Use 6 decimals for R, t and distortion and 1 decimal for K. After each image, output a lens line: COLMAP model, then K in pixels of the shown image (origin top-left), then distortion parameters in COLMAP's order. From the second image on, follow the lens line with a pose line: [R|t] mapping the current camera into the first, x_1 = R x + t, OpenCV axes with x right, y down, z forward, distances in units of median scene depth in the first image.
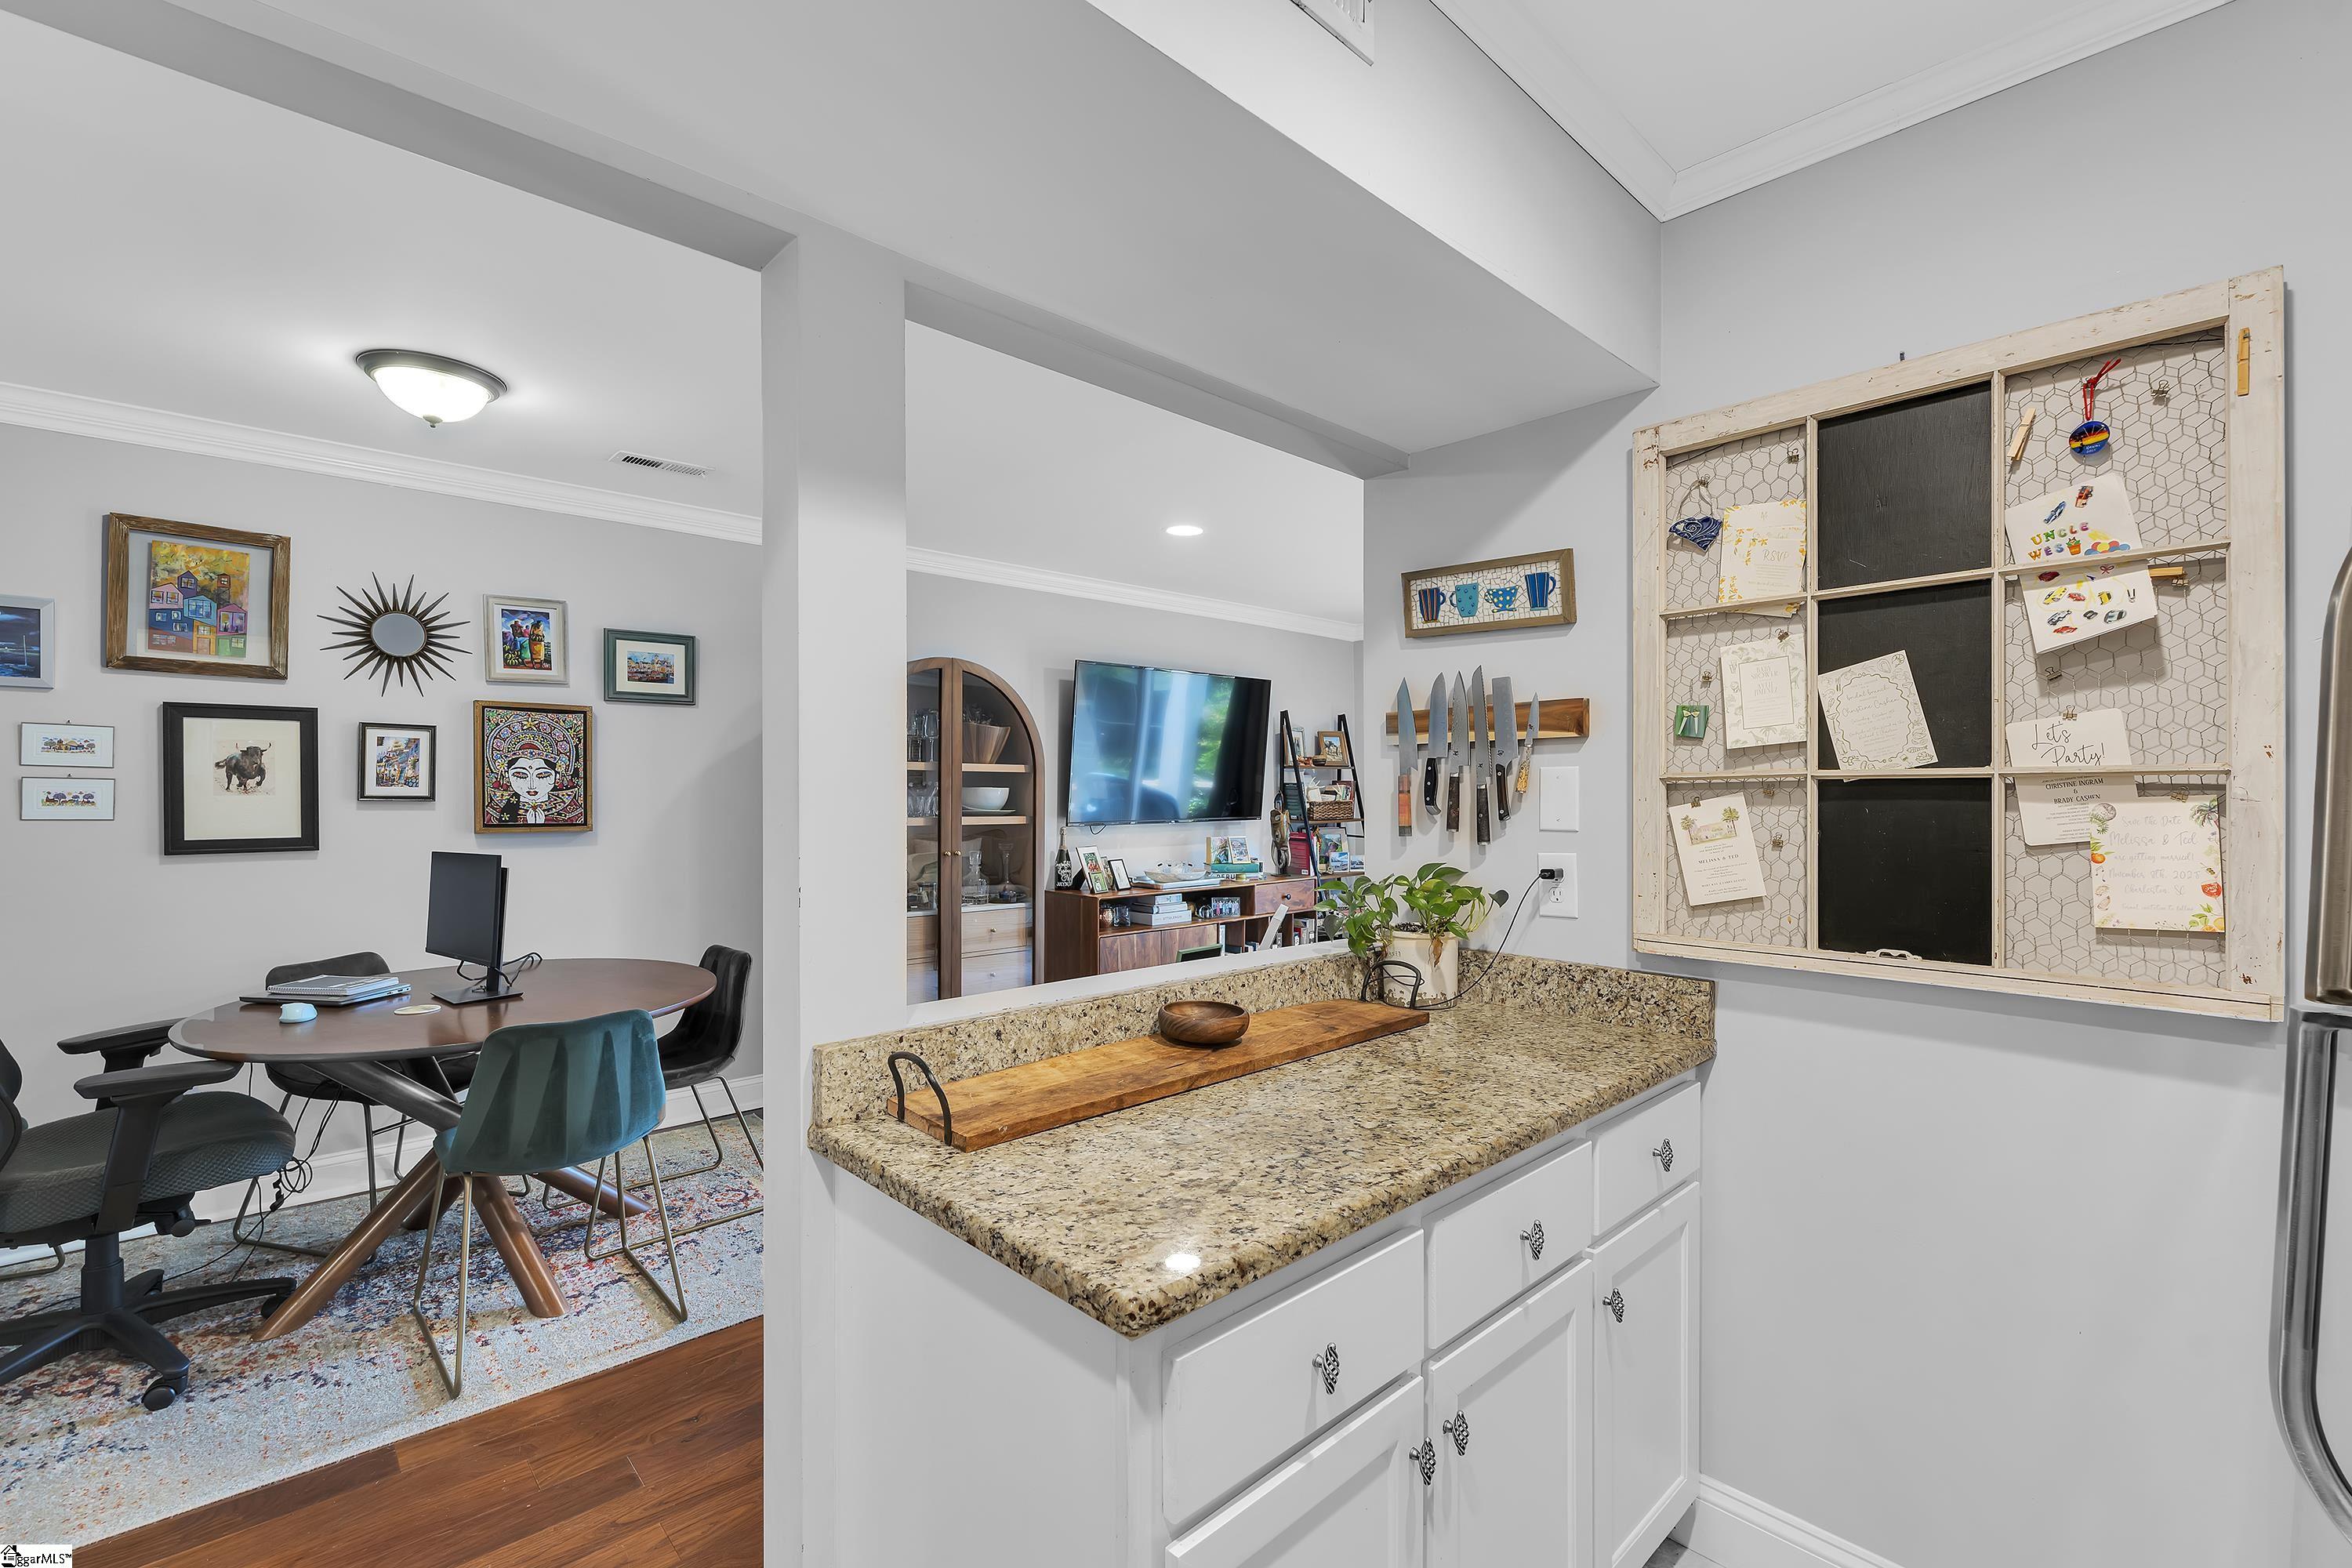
lens RADIAL K [[1020.0, 0, 1170.2], [0, 1020.0, 794.2], [0, 0, 1]] dist [-0.015189, -0.000314]
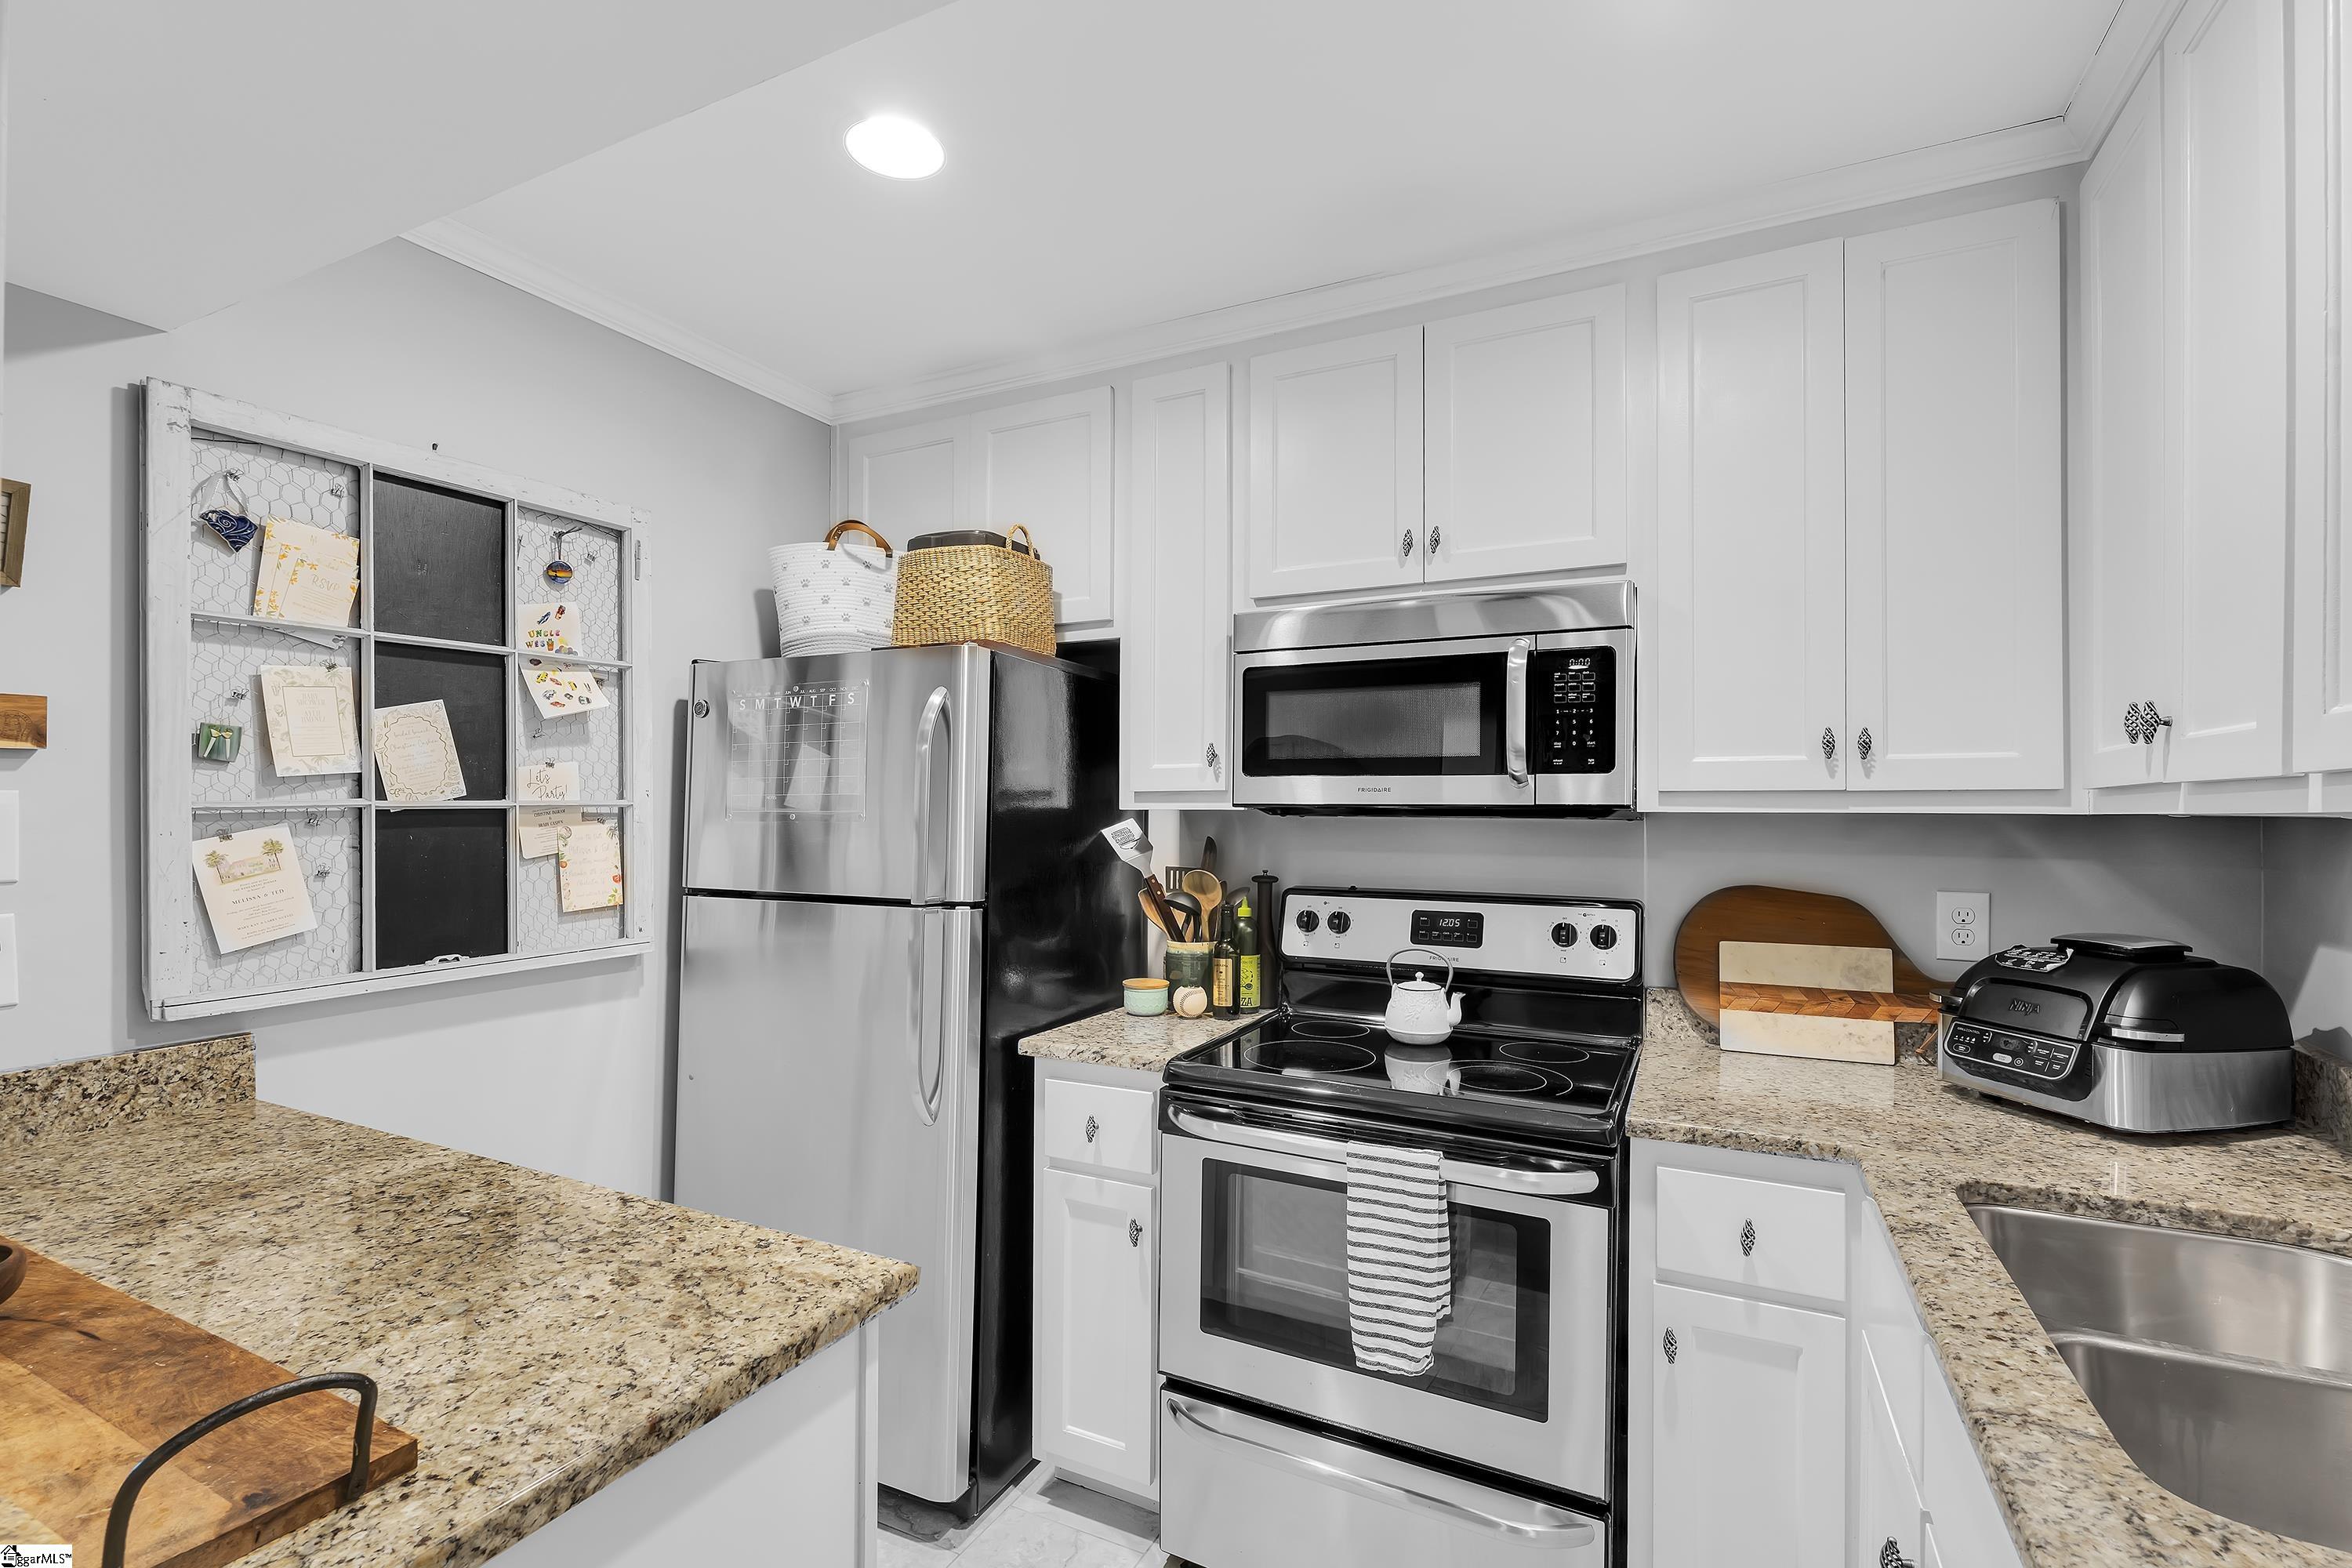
lens RADIAL K [[1028.3, 0, 1187.6], [0, 1028.3, 796.3], [0, 0, 1]] dist [0.004388, 0.000701]
pose [[-0.347988, 0.006439, 0.937477, -0.733343], [0.001793, 0.999979, -0.006203, -0.022414], [-0.937497, -0.000478, -0.347992, 0.637083]]
